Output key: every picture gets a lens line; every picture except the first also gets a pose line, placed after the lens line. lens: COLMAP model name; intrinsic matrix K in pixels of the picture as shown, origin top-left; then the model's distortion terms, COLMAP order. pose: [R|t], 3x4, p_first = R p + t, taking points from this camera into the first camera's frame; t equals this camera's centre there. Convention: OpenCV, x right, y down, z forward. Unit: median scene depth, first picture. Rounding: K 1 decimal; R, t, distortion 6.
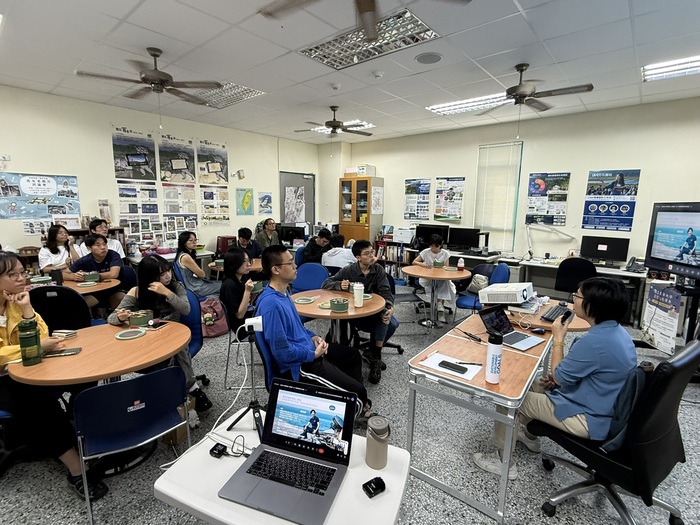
lens RADIAL K [[343.6, 0, 344.7], [0, 343.6, 260.7], [0, 0, 1]] dist [-0.018279, -0.001792]
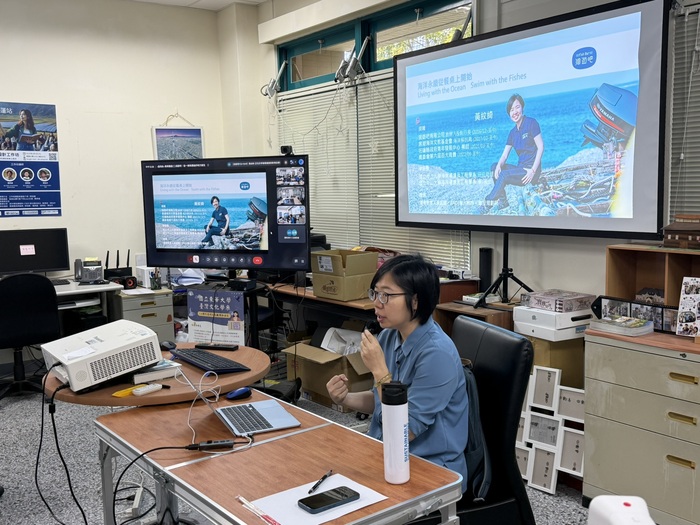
lens RADIAL K [[716.1, 0, 356.6], [0, 716.1, 262.0], [0, 0, 1]] dist [0.060722, 0.000000]
pose [[0.218674, -0.124577, 0.967813, -0.216774], [0.177865, 0.980290, 0.085995, -0.027689], [-0.959451, 0.153336, 0.236522, 0.267750]]
